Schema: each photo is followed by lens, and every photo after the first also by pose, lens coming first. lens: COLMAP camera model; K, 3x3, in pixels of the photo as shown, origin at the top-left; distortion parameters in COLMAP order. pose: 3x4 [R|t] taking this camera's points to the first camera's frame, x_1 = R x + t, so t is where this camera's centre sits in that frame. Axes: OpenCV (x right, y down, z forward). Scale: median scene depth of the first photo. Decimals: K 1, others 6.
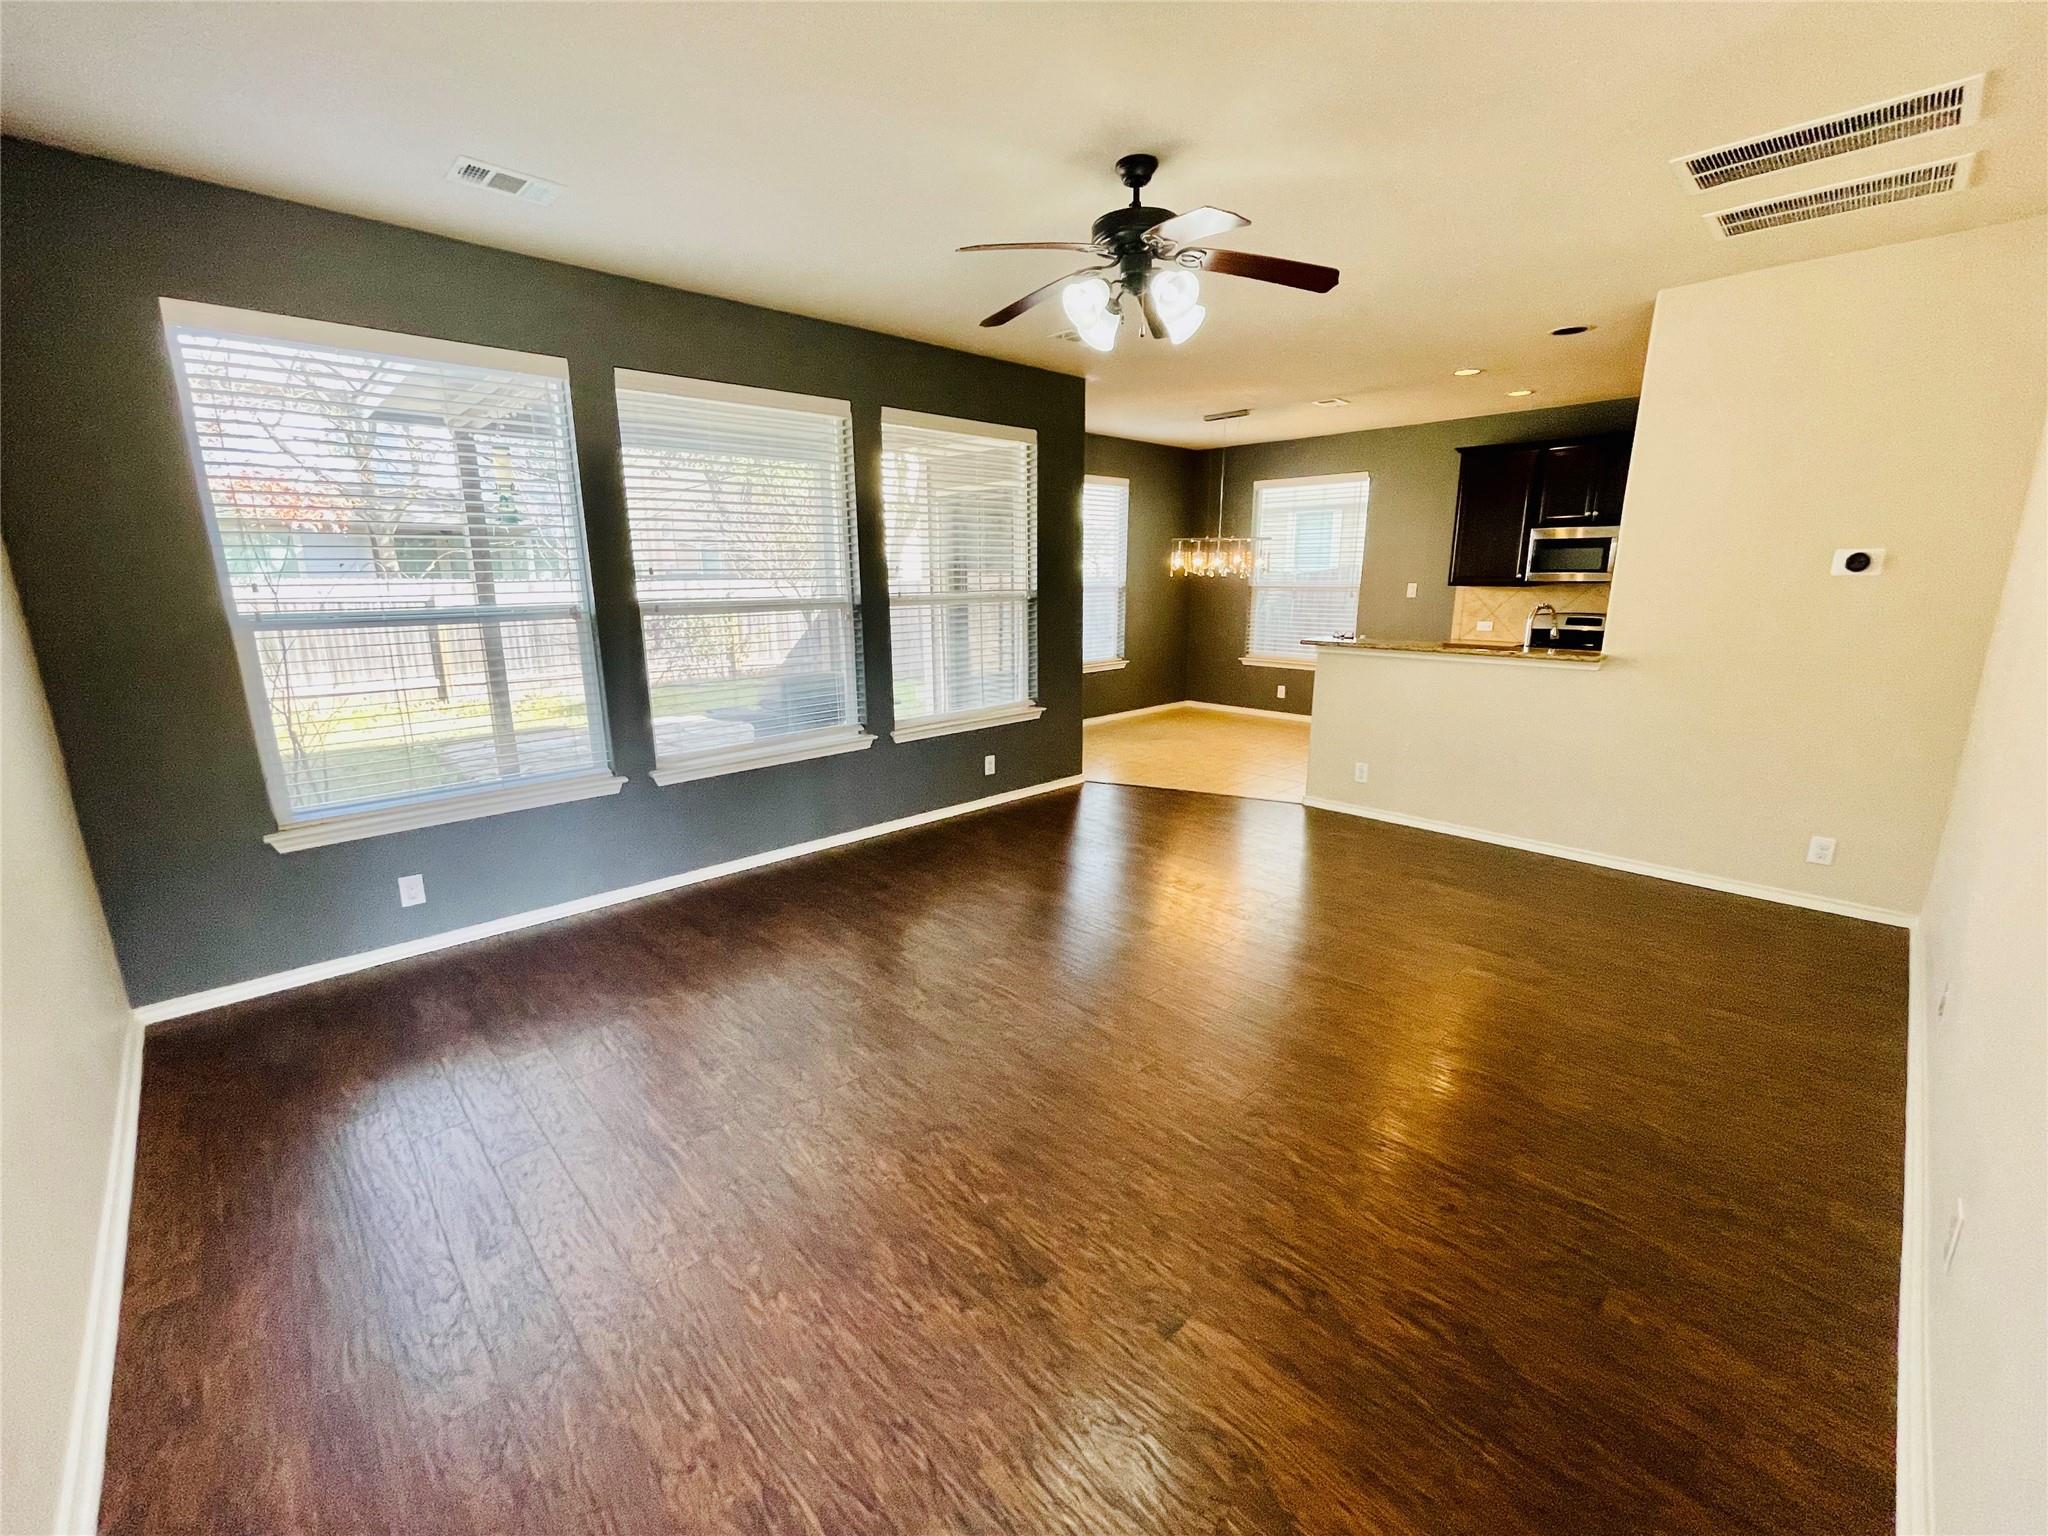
lens RADIAL K [[835.2, 0, 1018.5], [0, 835.2, 770.3], [0, 0, 1]] dist [-0.000026, -0.001191]
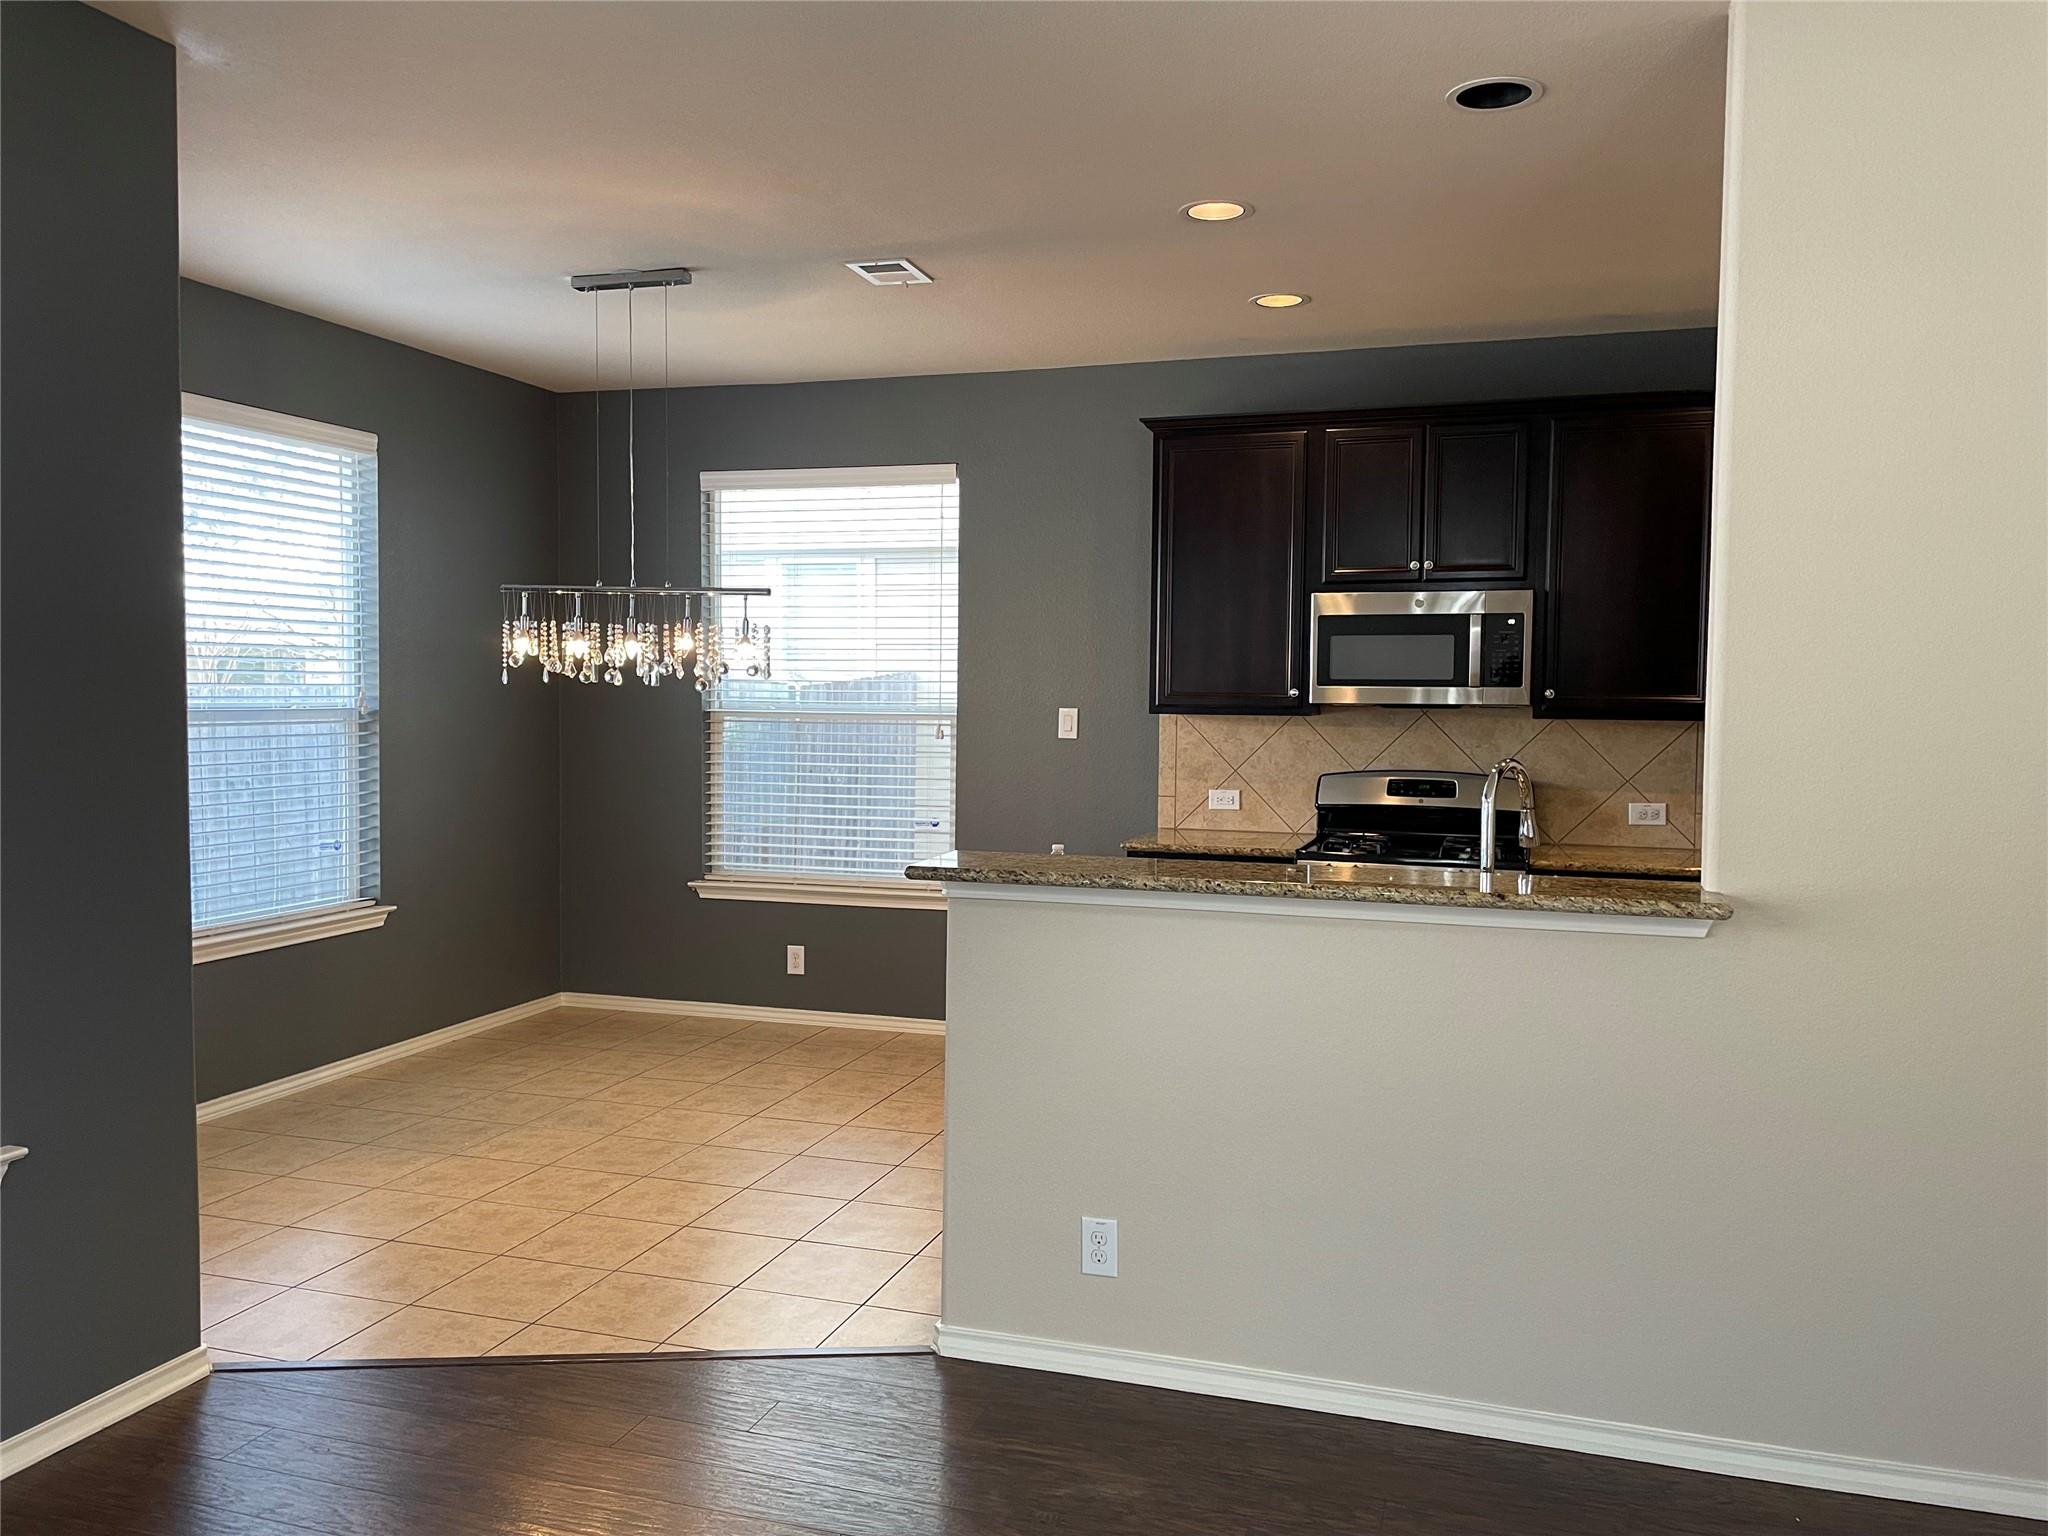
lens RADIAL K [[1536.1, 0, 1032.8], [0, 1536.1, 758.6], [0, 0, 1]] dist [0.075526, -0.061449]
pose [[0.878739, -0.007881, 0.477237, 0.119356], [0.096612, 0.982104, -0.161675, -0.129964], [-0.467422, 0.188177, 0.863774, 0.597597]]
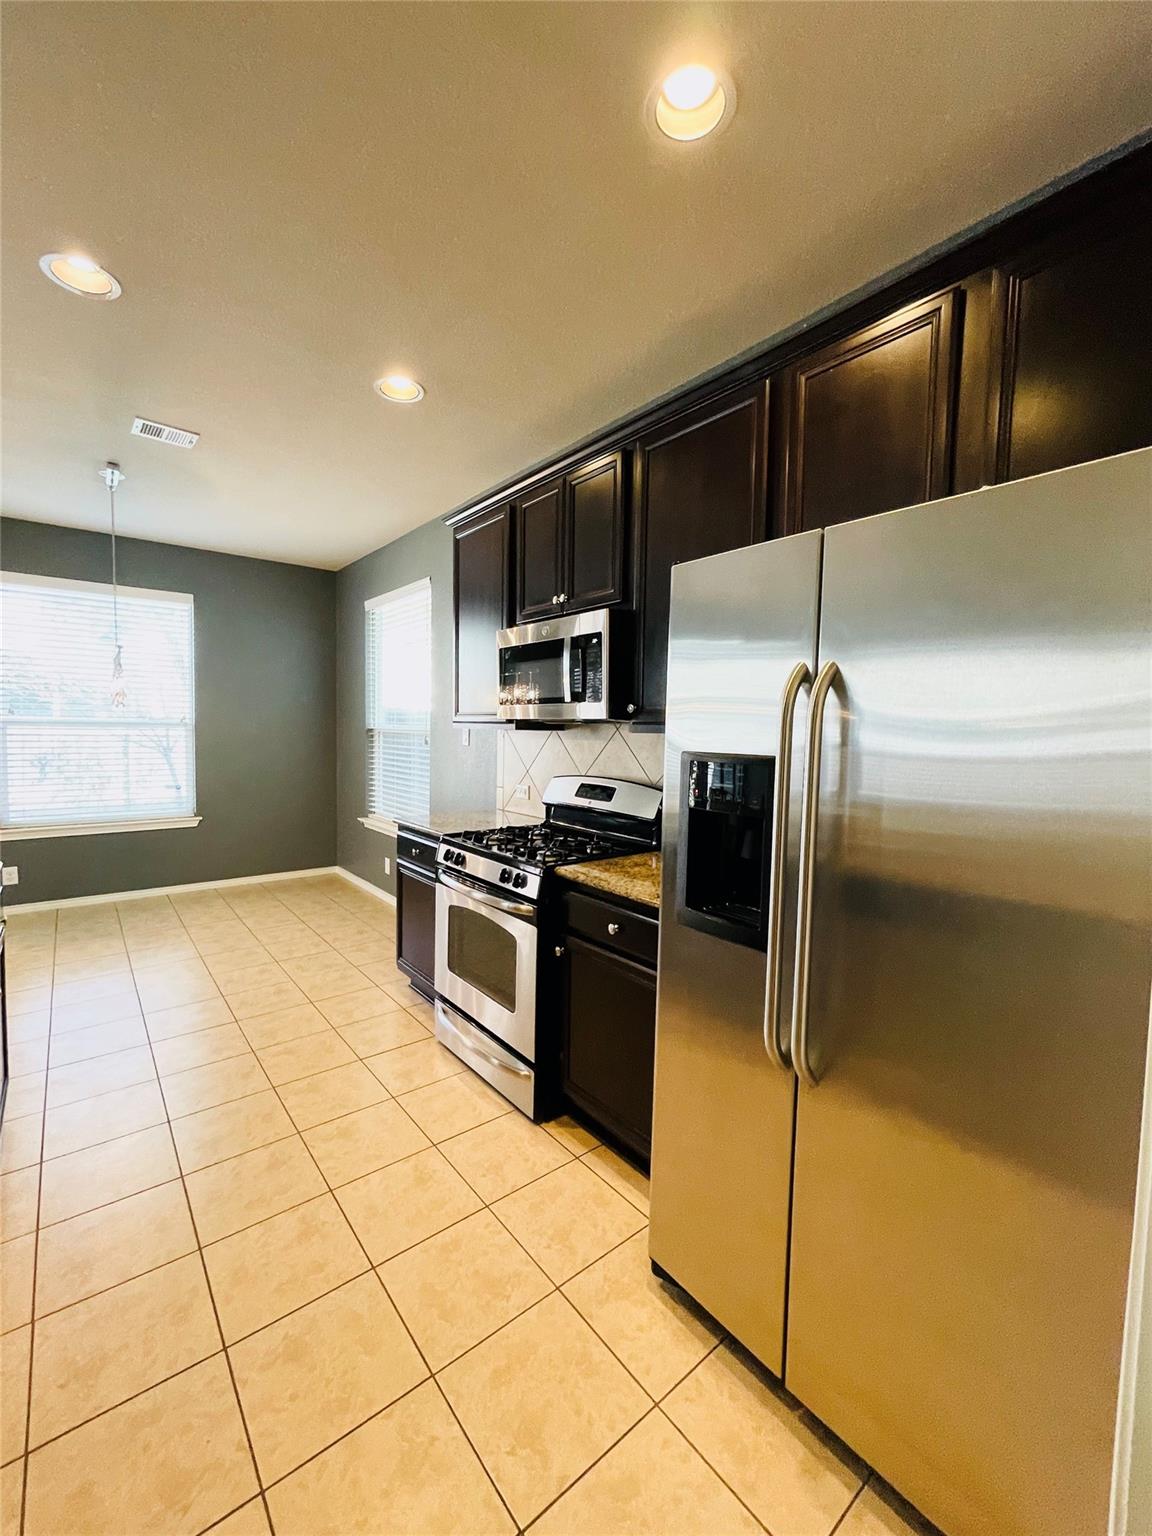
lens RADIAL K [[626.4, 0, 569.9], [0, 626.4, 762.2], [0, 0, 1]] dist [-0.000026, -0.001191]
pose [[0.996569, 0.029680, -0.077266, 1.189986], [-0.043117, 0.982990, -0.178526, -0.210910], [0.070653, 0.181244, 0.980897, 1.003704]]
